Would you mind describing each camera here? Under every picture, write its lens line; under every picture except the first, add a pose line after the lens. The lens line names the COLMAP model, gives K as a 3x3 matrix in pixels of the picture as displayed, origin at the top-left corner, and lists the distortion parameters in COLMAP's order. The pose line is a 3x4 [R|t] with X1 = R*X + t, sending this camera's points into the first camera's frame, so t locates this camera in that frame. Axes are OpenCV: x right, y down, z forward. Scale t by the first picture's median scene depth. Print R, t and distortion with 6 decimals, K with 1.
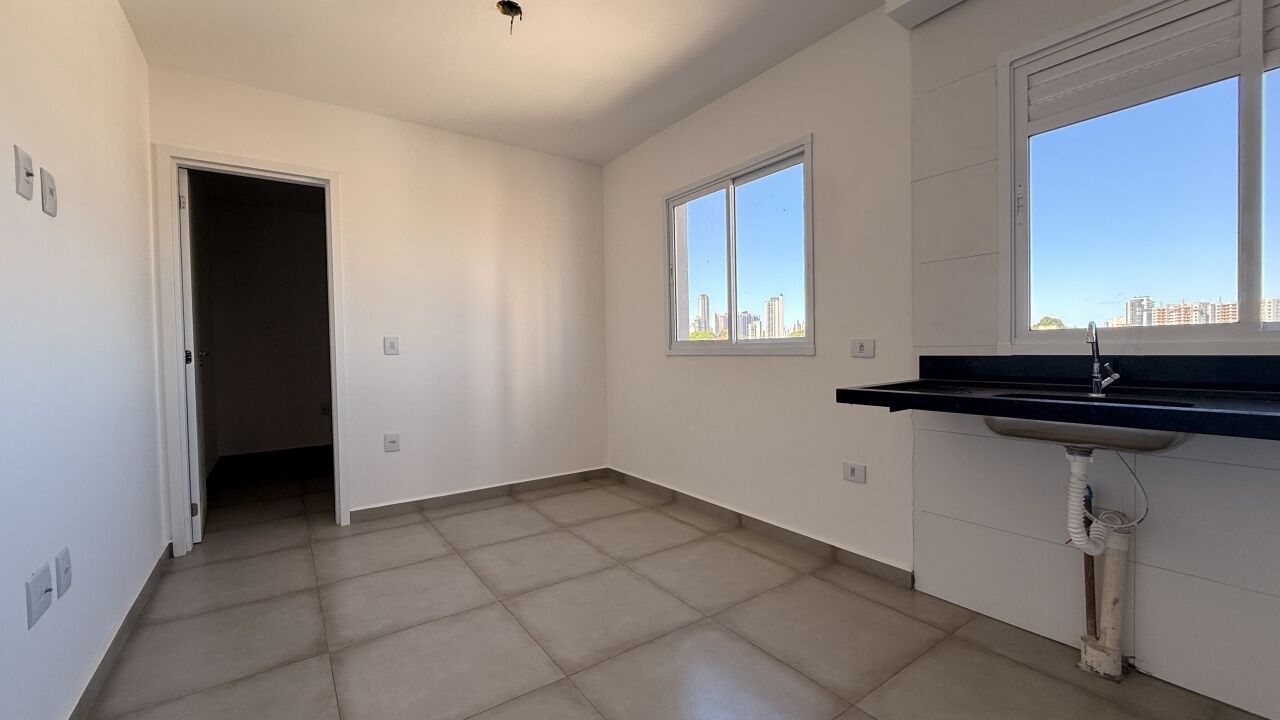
lens RADIAL K [[509.3, 0, 636.9], [0, 509.3, 360.6], [0, 0, 1]] dist [0.000420, 0.000293]
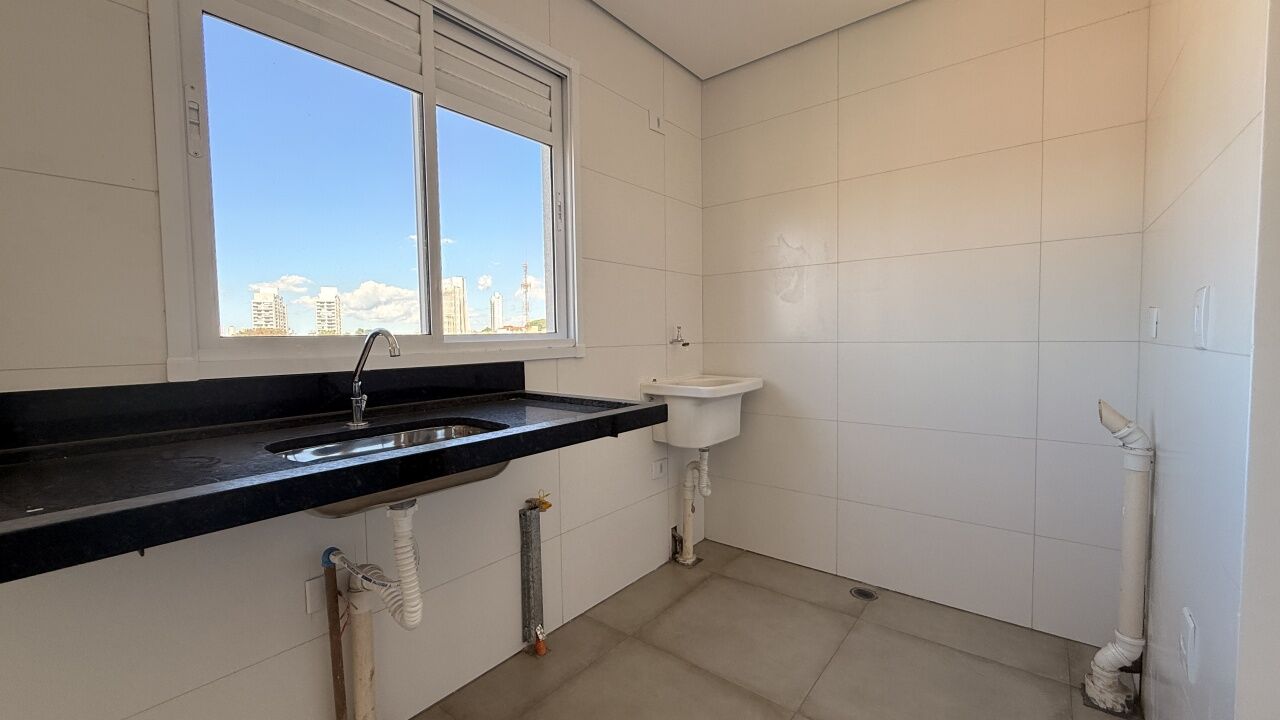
lens RADIAL K [[509.3, 0, 636.9], [0, 509.3, 360.6], [0, 0, 1]] dist [0.000420, 0.000293]
pose [[-0.273567, -0.024032, 0.961553, 0.034230], [0.040574, 0.998510, 0.036499, -0.023723], [-0.960997, 0.048999, -0.272184, 0.486042]]
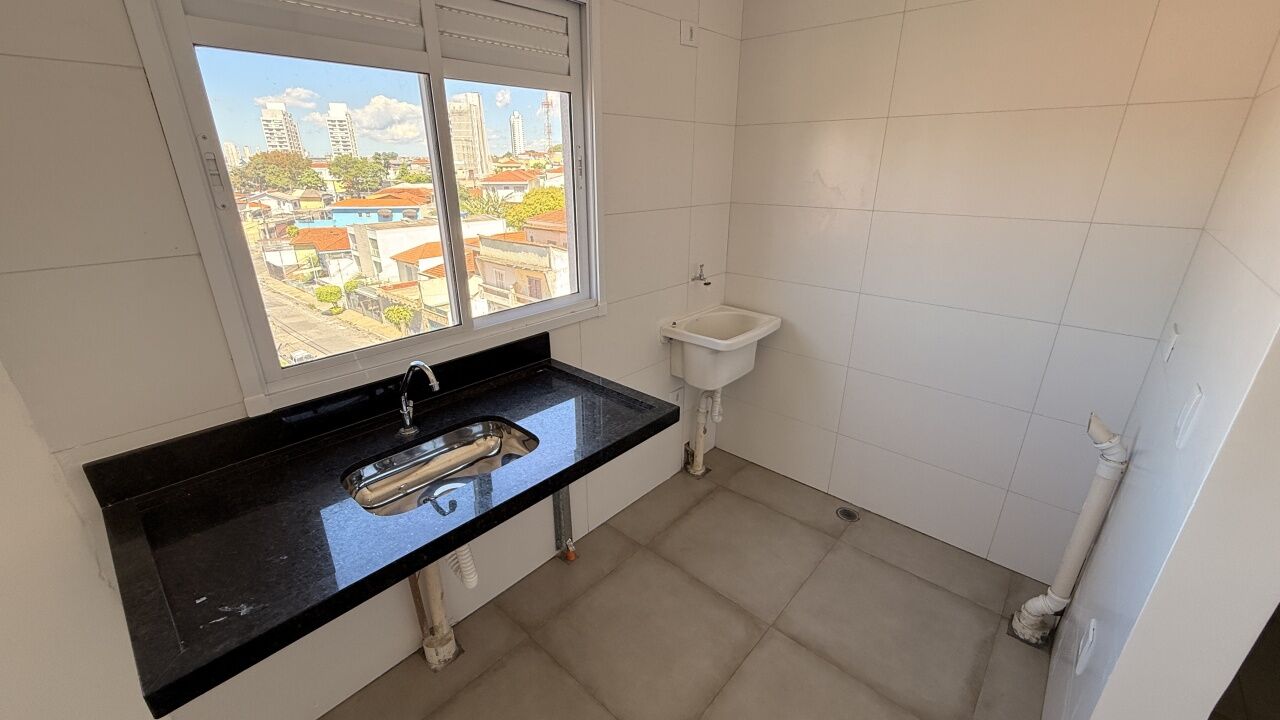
lens RADIAL K [[509.3, 0, 636.9], [0, 509.3, 360.6], [0, 0, 1]] dist [0.000420, 0.000293]
pose [[-0.220408, -0.333819, 0.916507, 0.028807], [0.024465, 0.937427, 0.347322, -0.208717], [-0.975101, 0.098975, -0.198450, 0.471696]]
